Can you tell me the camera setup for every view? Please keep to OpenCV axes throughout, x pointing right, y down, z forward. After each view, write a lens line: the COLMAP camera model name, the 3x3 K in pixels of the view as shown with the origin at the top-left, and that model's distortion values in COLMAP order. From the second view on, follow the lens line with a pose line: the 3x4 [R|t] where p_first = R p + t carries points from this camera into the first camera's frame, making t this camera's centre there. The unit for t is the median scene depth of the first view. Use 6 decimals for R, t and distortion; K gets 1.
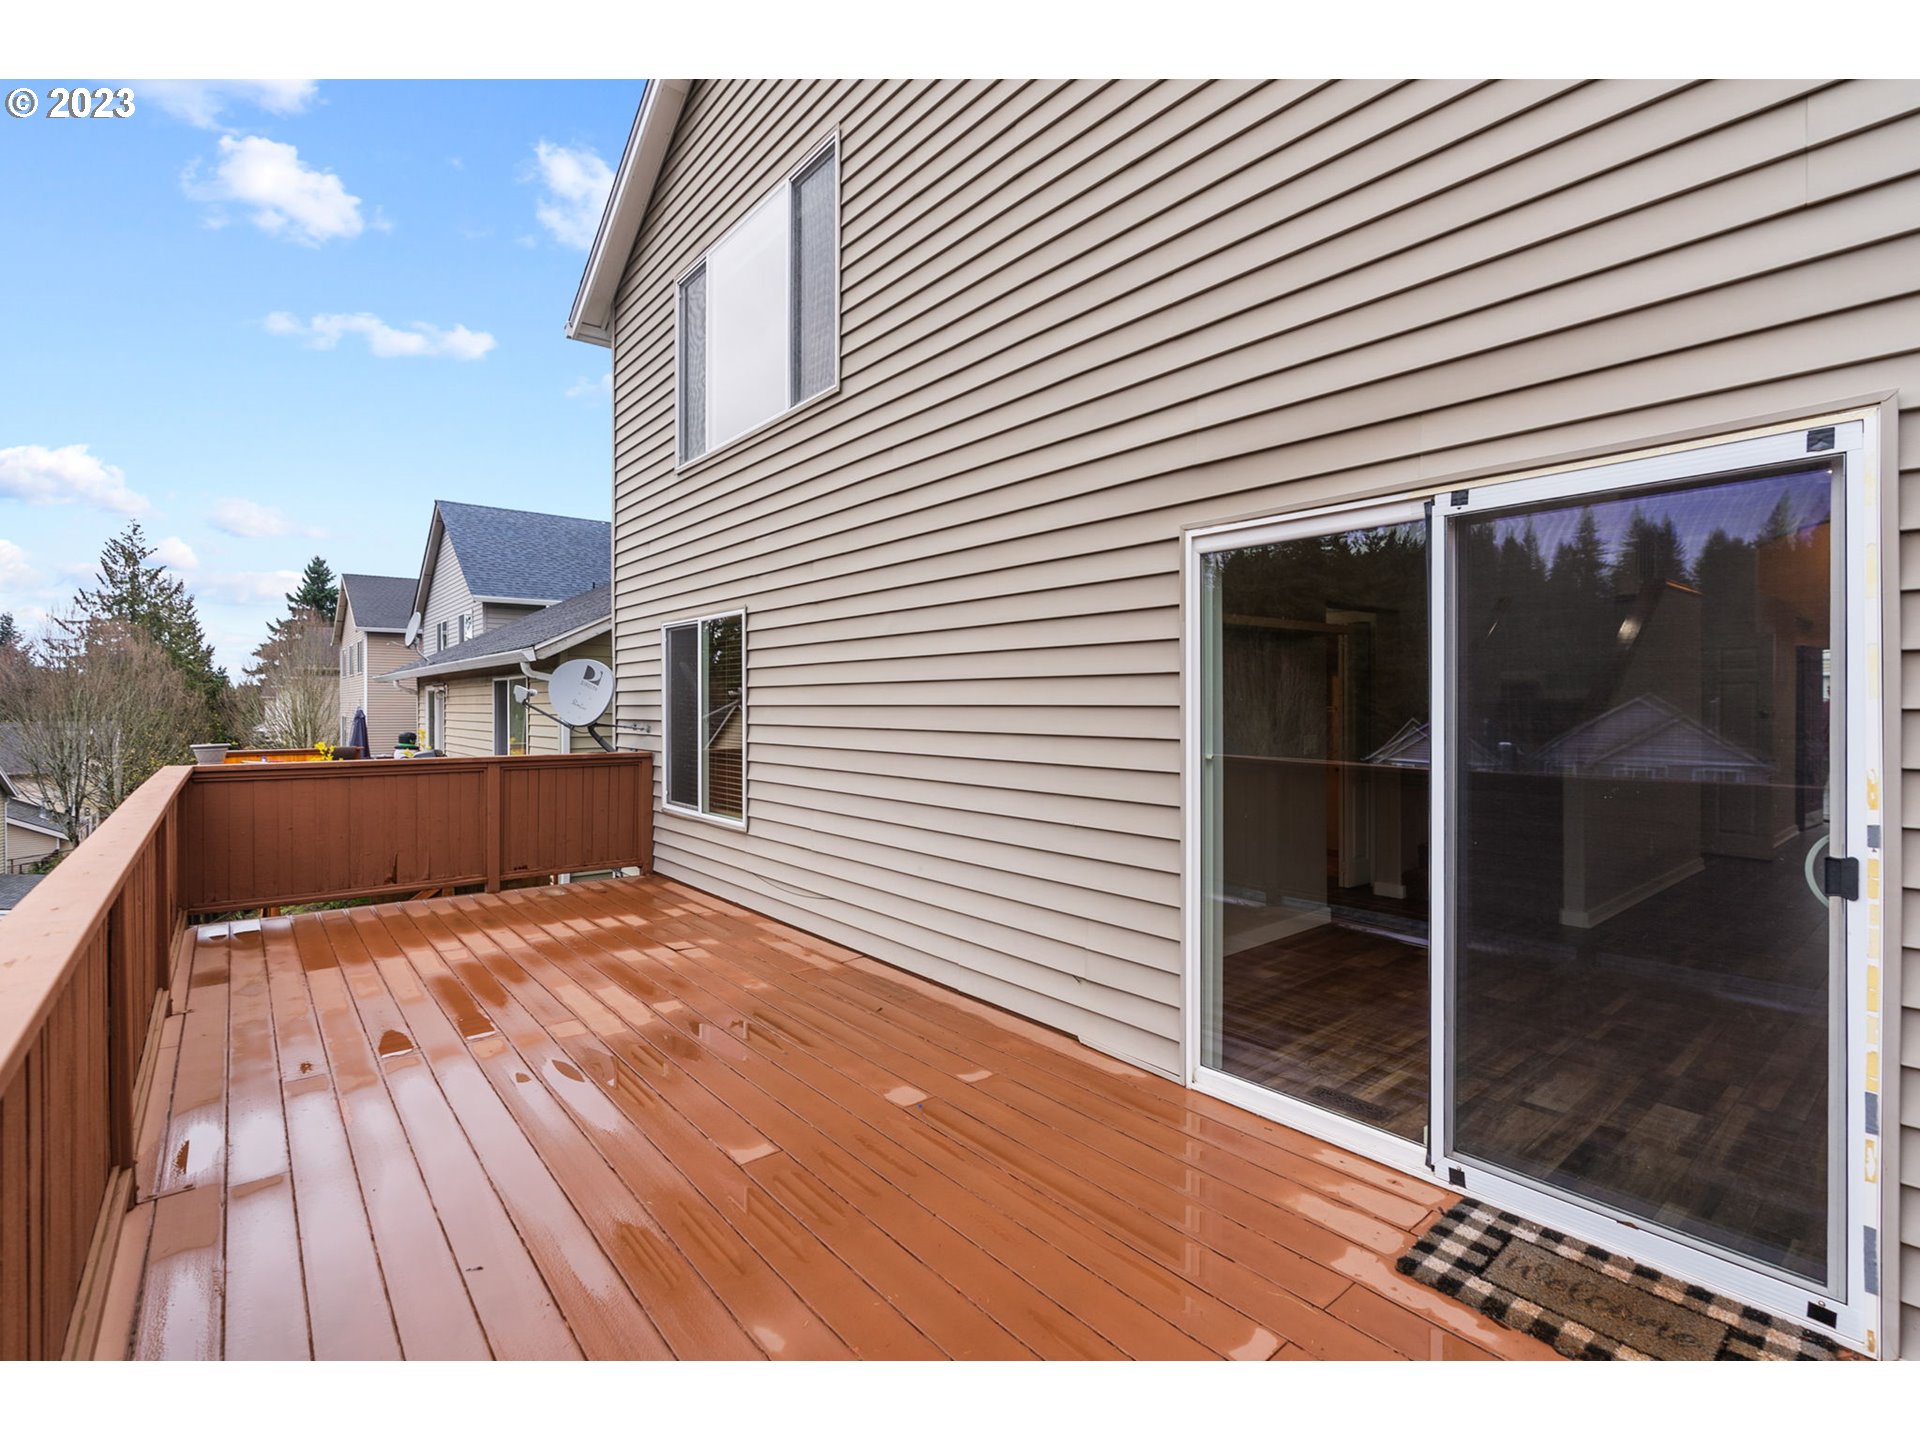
lens RADIAL K [[892.8, 0, 981.6], [0, 892.8, 702.4], [0, 0, 1]] dist [-0.009400, 0.003588]
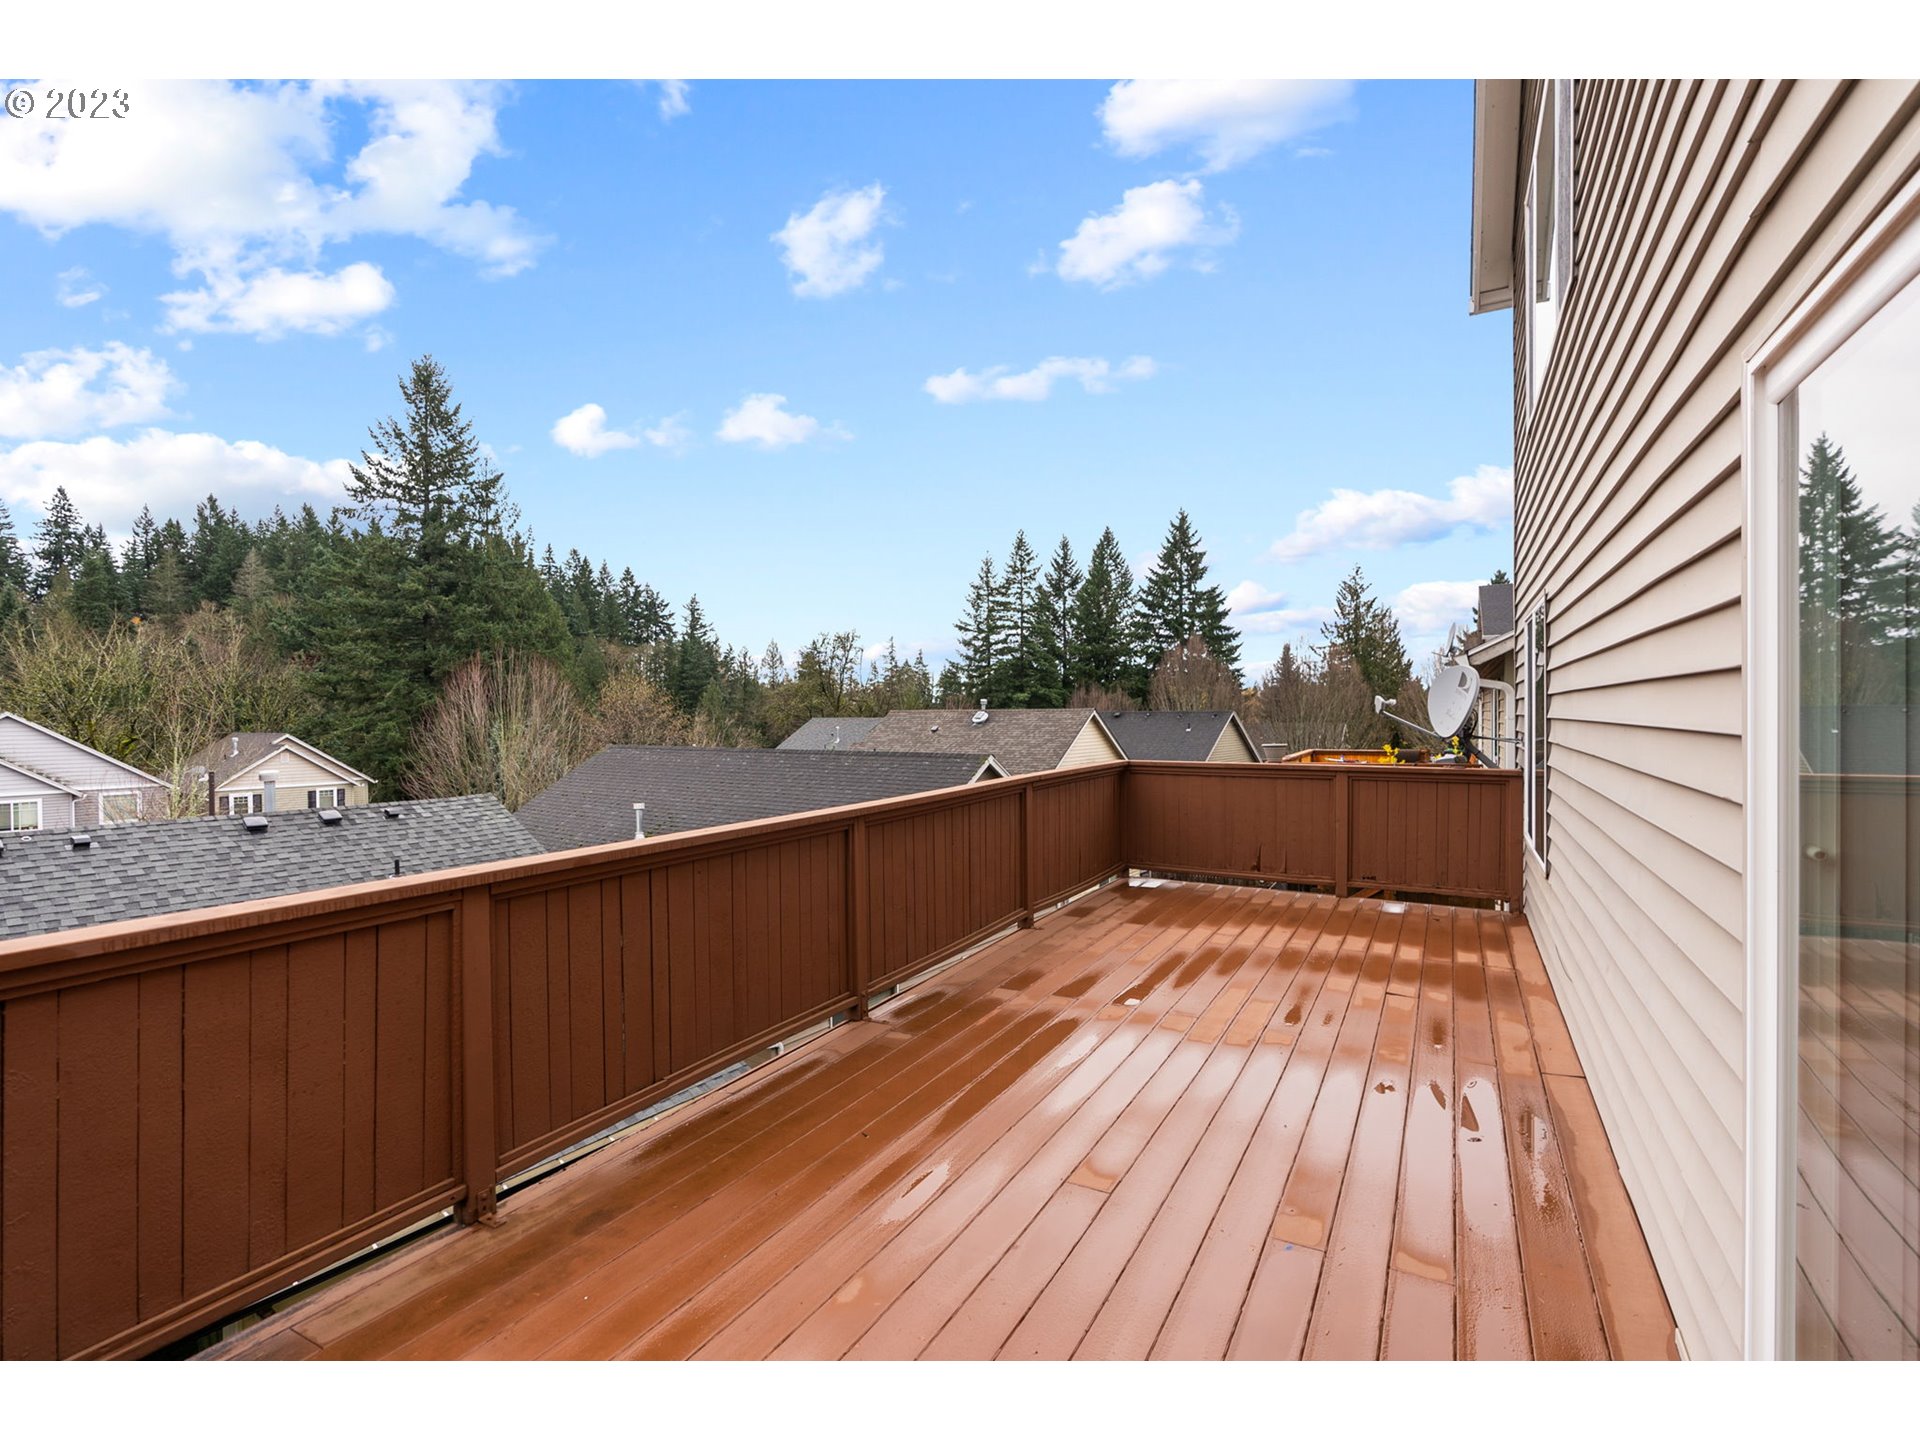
lens RADIAL K [[892.8, 0, 955.8], [0, 892.8, 717.0], [0, 0, 1]] dist [-0.009400, 0.003588]
pose [[0.357513, 0.004138, -0.933899, 0.366613], [0.006820, 0.999952, 0.007041, -0.007874], [0.933883, -0.008887, 0.357467, 0.307389]]
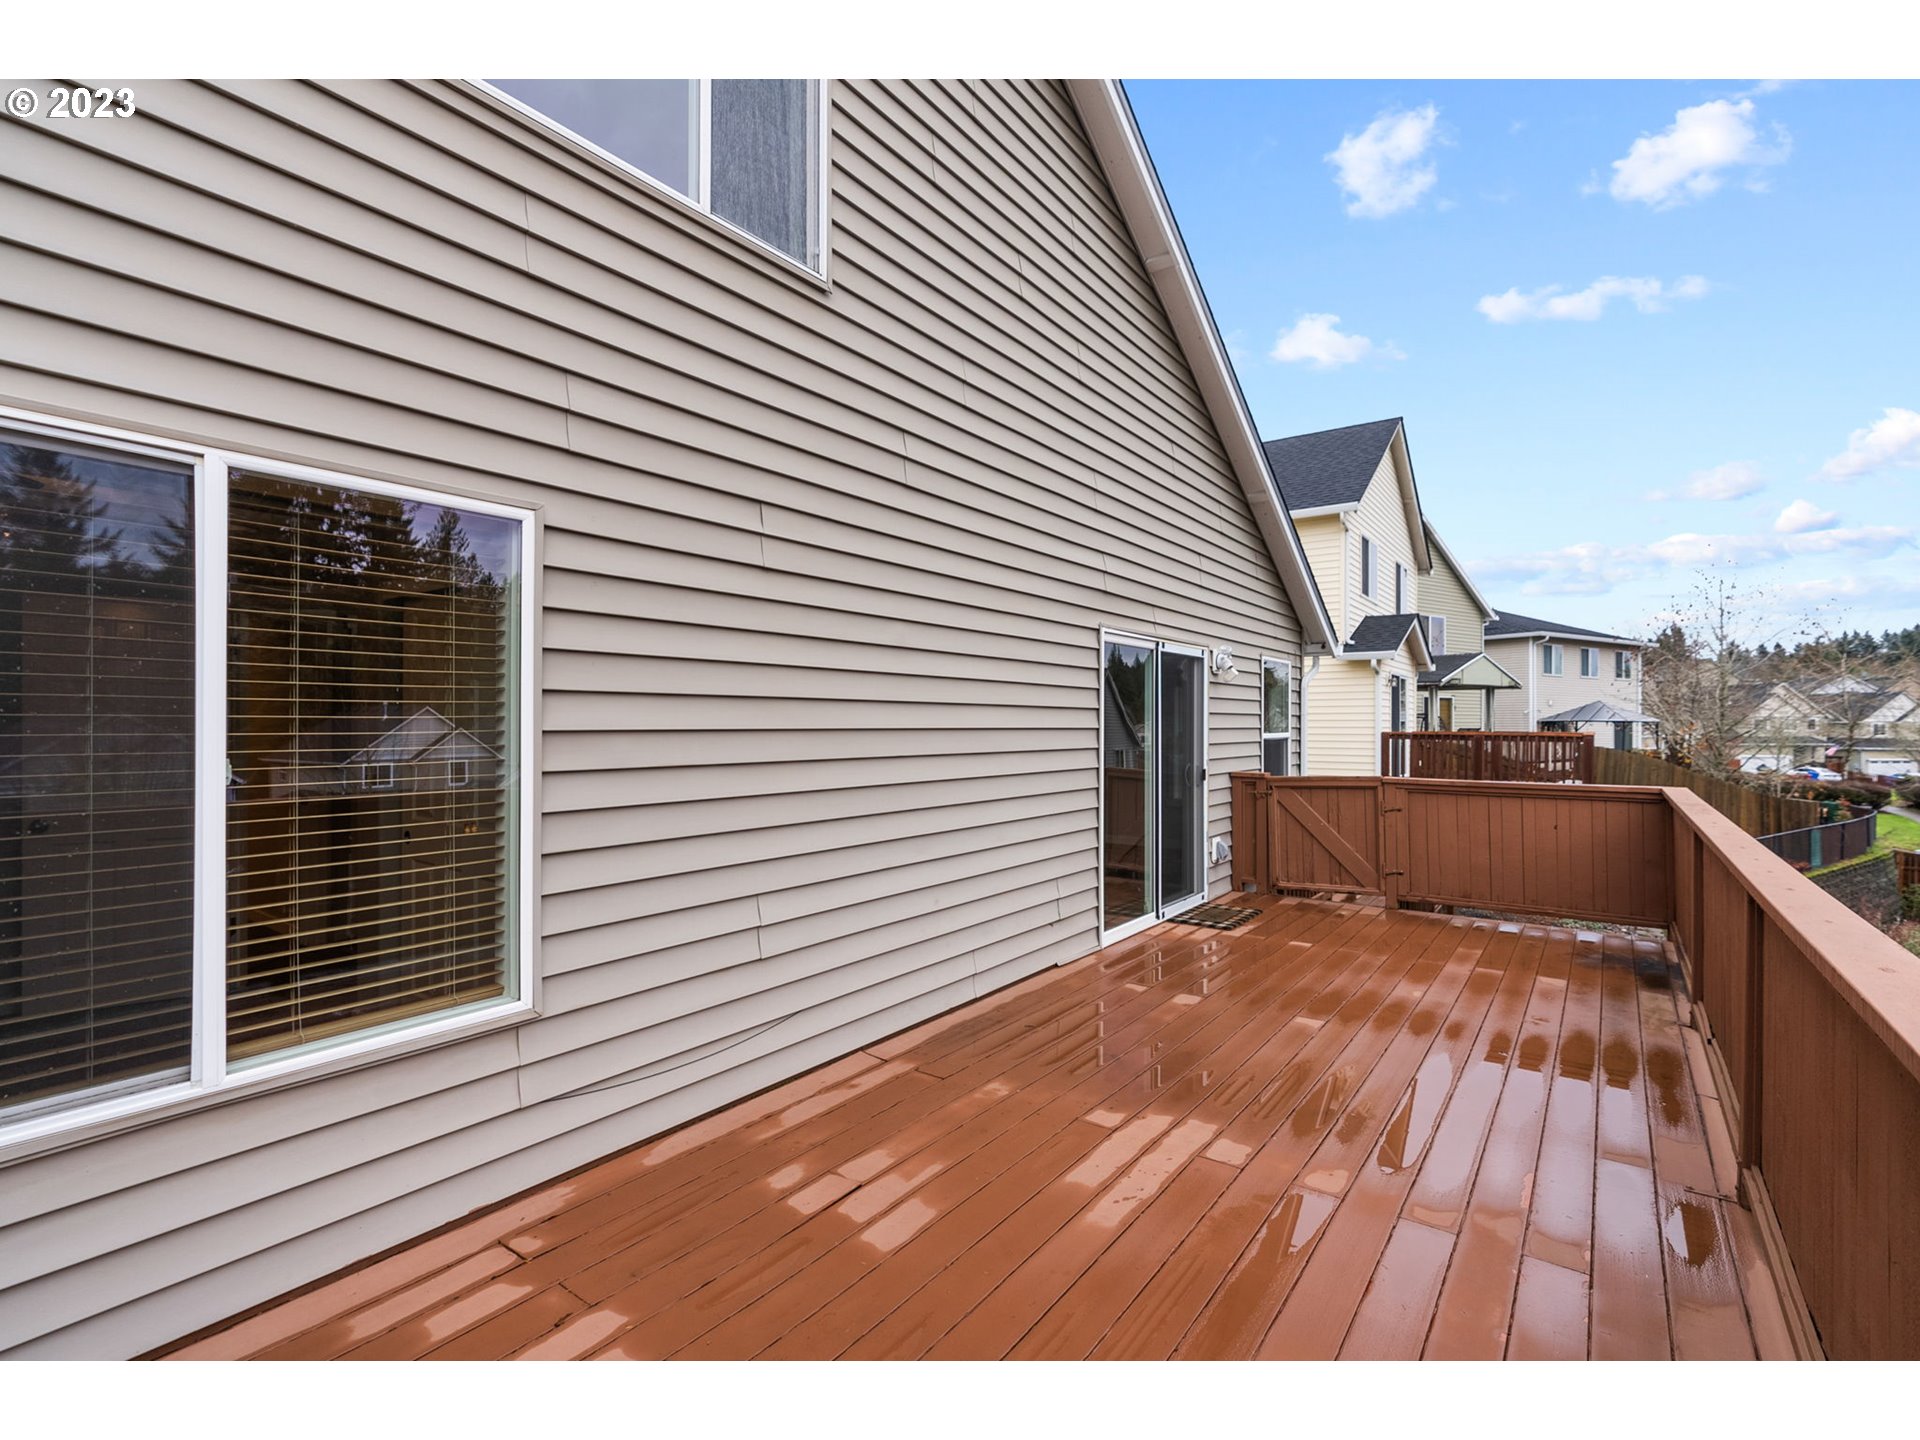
lens RADIAL K [[892.8, 0, 940.8], [0, 892.8, 719.8], [0, 0, 1]] dist [-0.009400, 0.003588]
pose [[-0.224318, 0.006917, 0.974492, -0.964582], [-0.001852, 0.999970, -0.007525, 0.001156], [-0.974514, -0.003492, -0.224298, 1.177332]]
